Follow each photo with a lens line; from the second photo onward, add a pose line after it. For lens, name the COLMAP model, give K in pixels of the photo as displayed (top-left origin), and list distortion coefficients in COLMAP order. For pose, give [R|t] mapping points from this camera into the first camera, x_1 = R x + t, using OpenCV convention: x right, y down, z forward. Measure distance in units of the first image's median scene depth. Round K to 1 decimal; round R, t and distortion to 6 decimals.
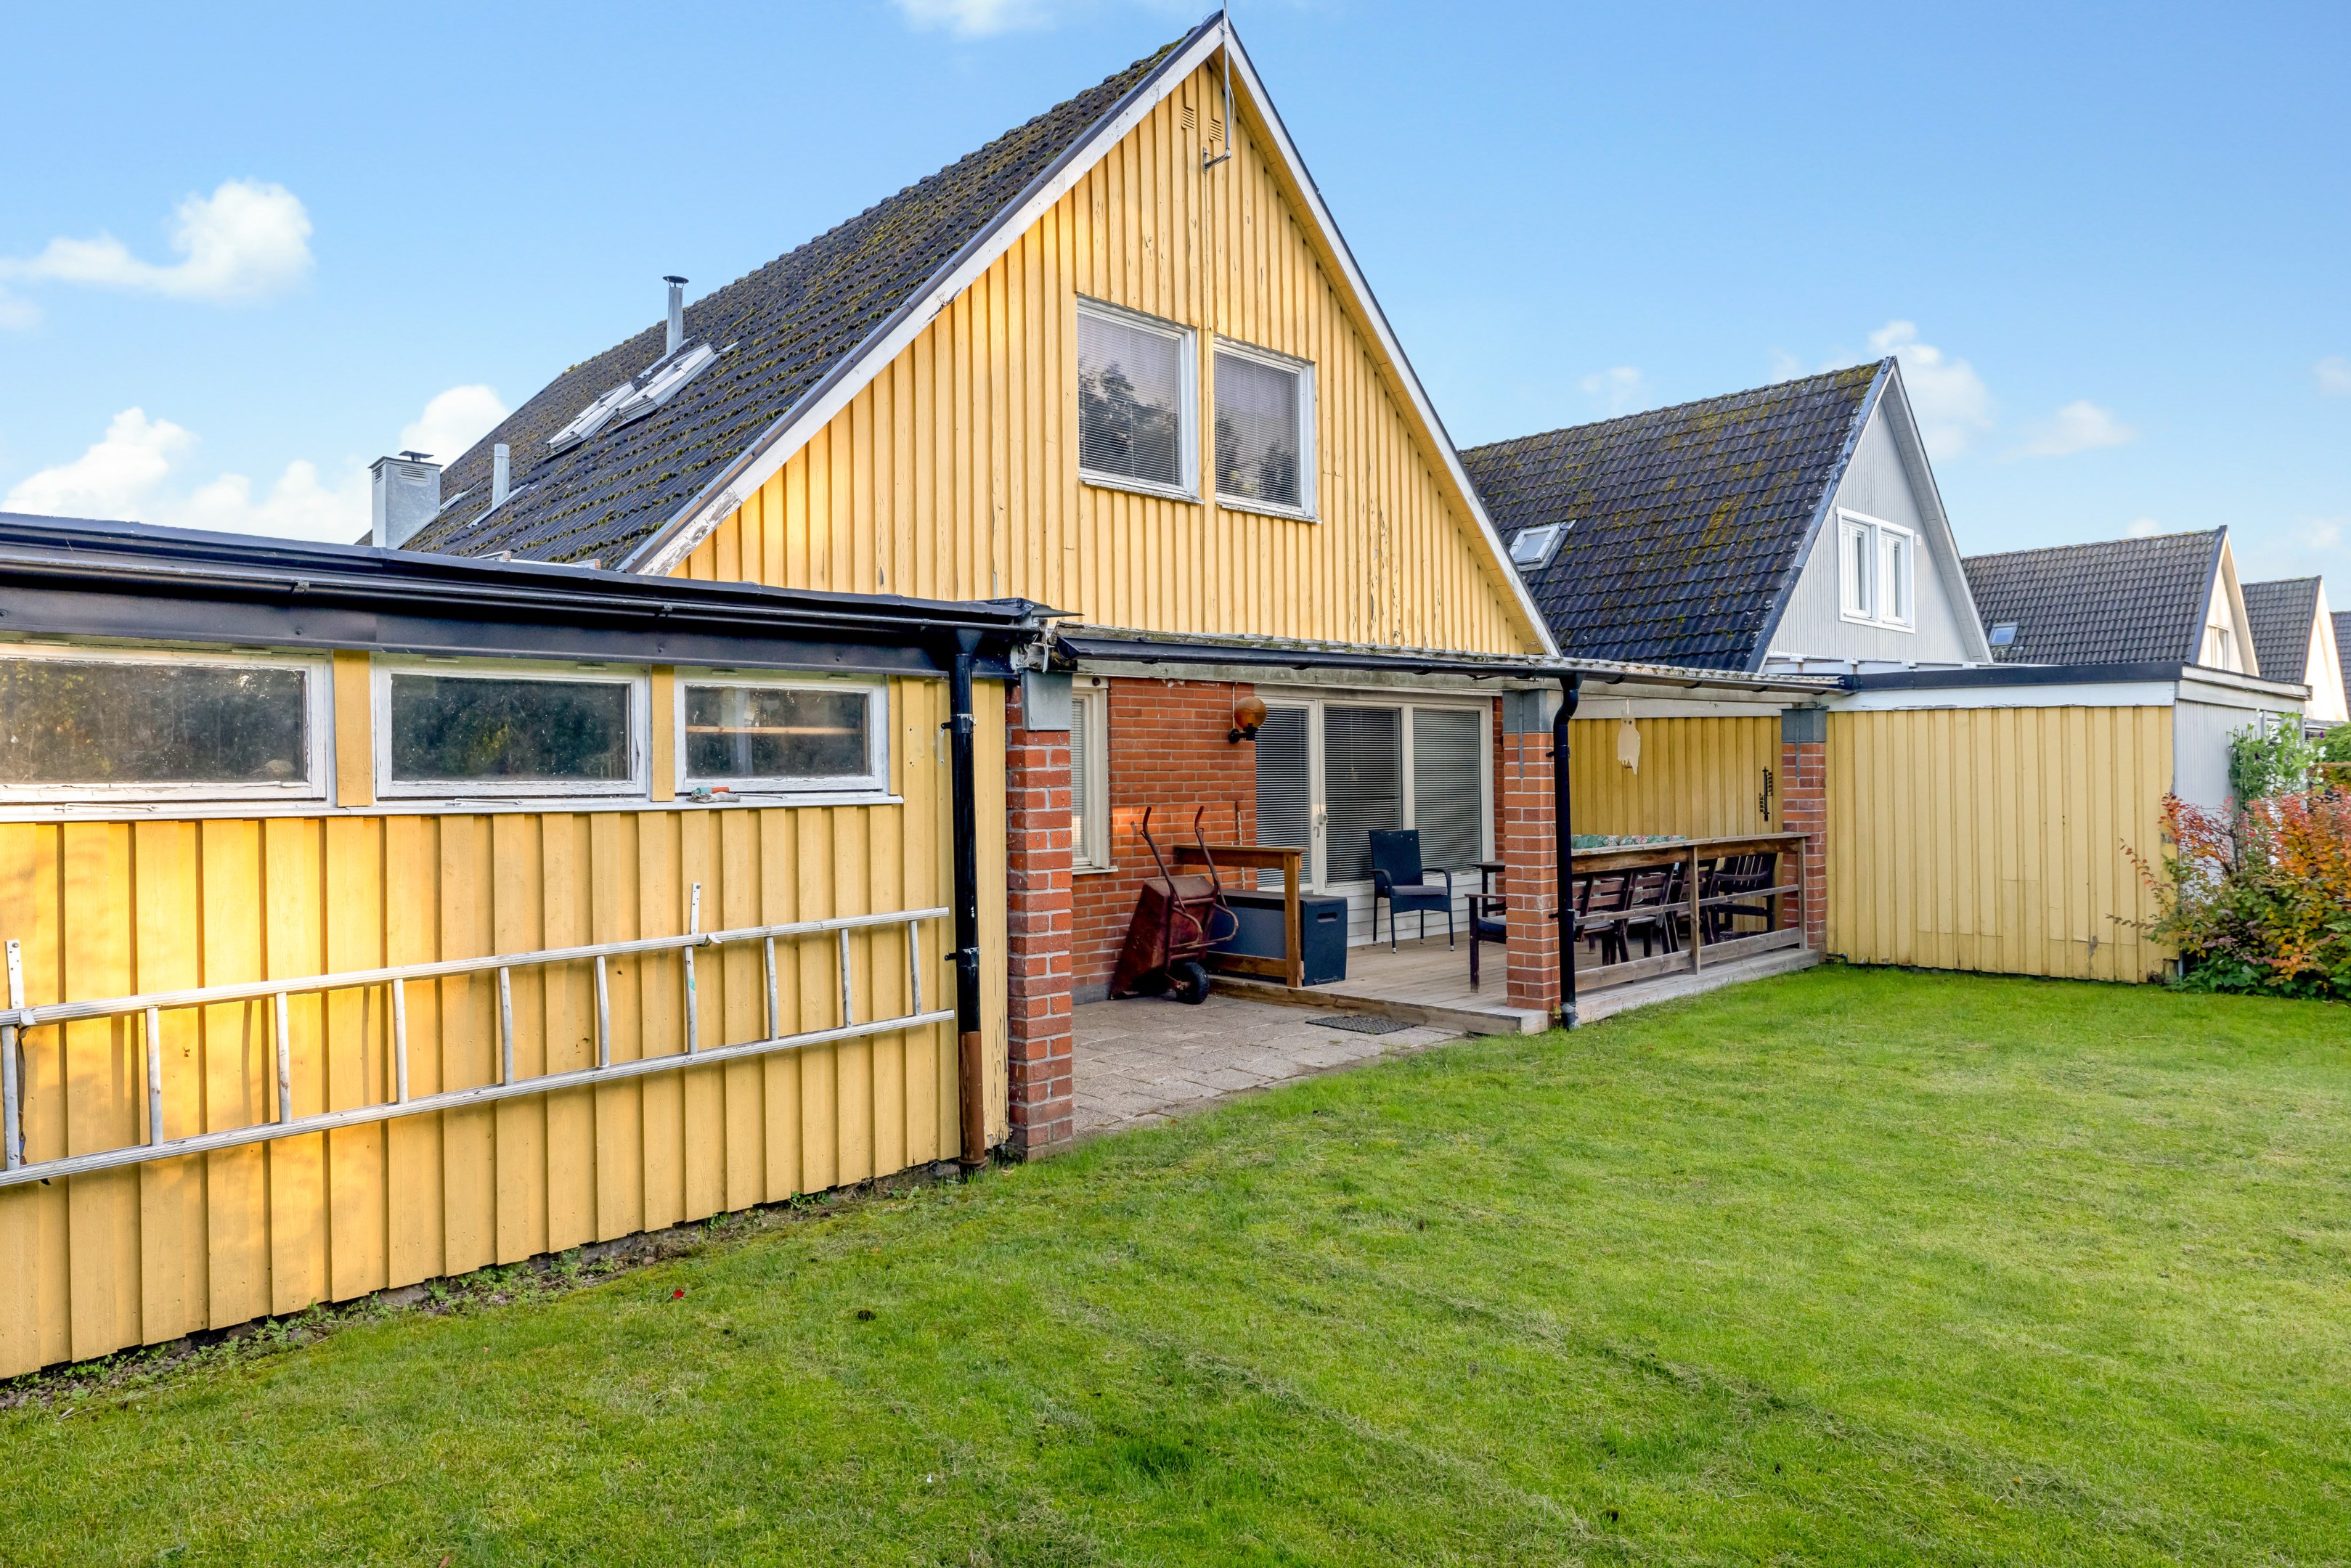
lens RADIAL K [[1450.2, 0, 1216.5], [0, 1450.2, 787.3], [0, 0, 1]] dist [0.001763, -0.000104]
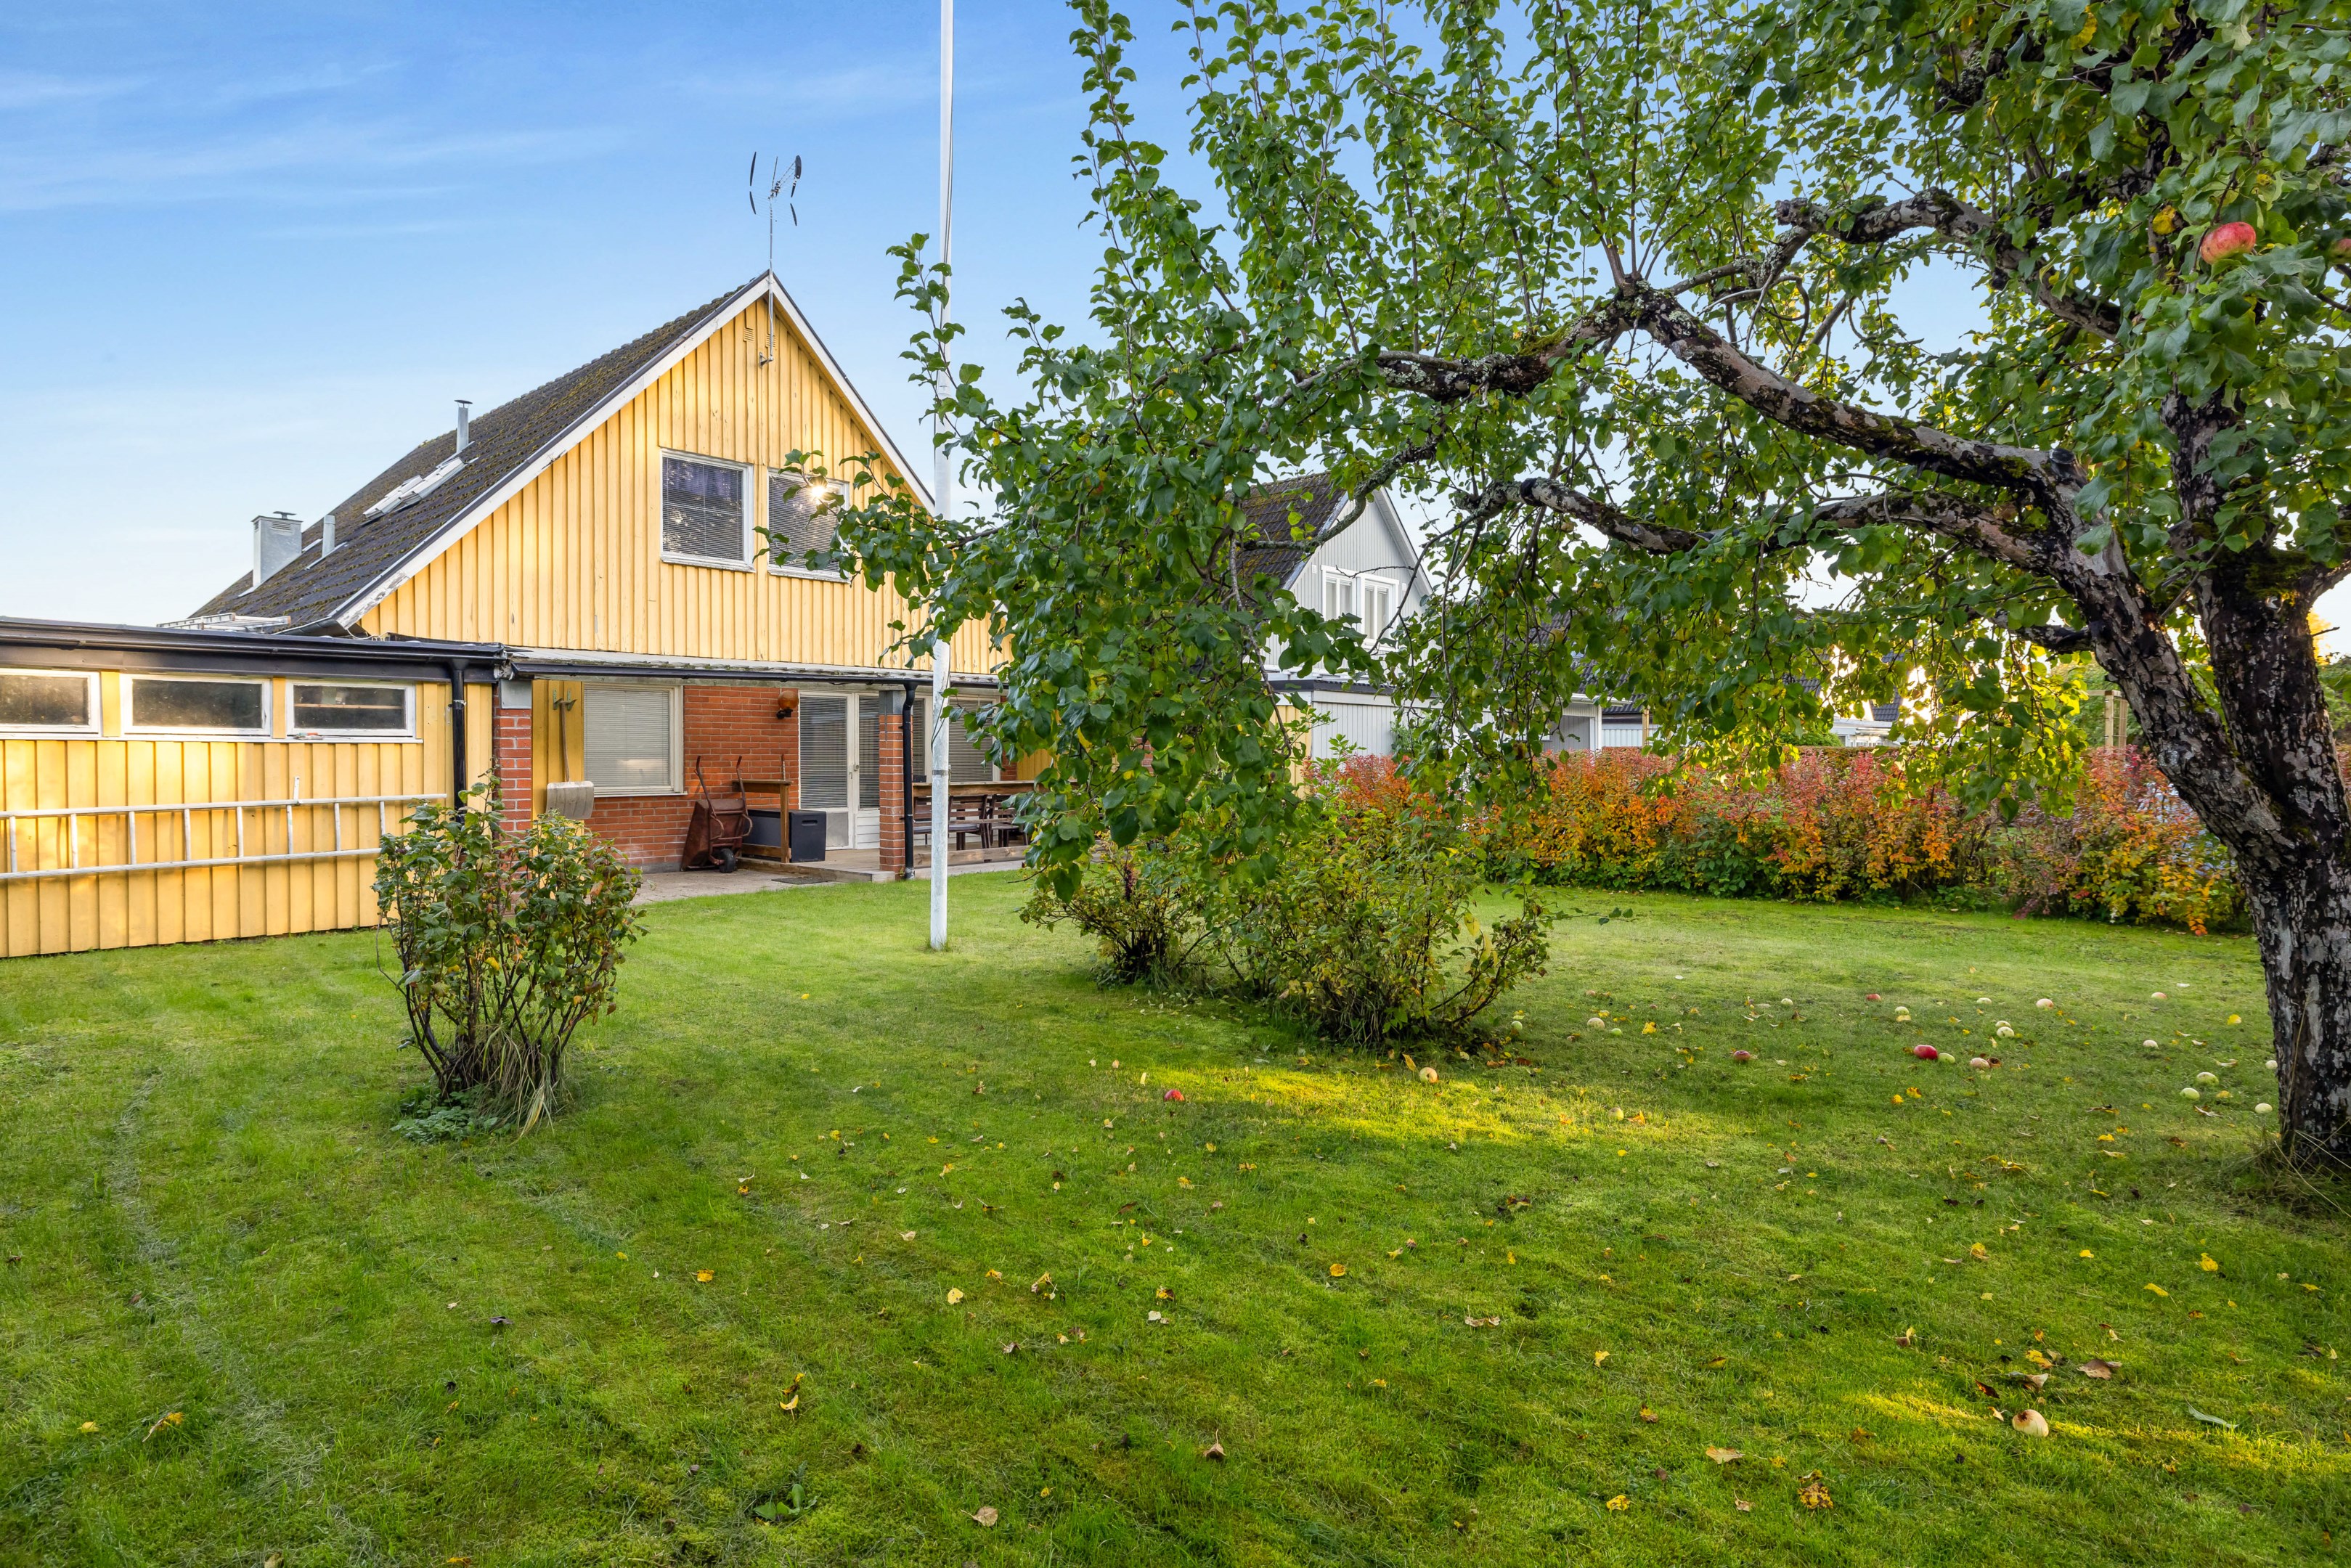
lens RADIAL K [[1234.7, 0, 1175.5], [0, 1234.7, 784.0], [0, 0, 1]] dist [0.012712, 0.000340]
pose [[0.998545, 0.013554, 0.052187, 0.435169], [-0.014521, 0.999729, 0.018187, 0.012293], [-0.051926, -0.018918, 0.998472, -0.467300]]
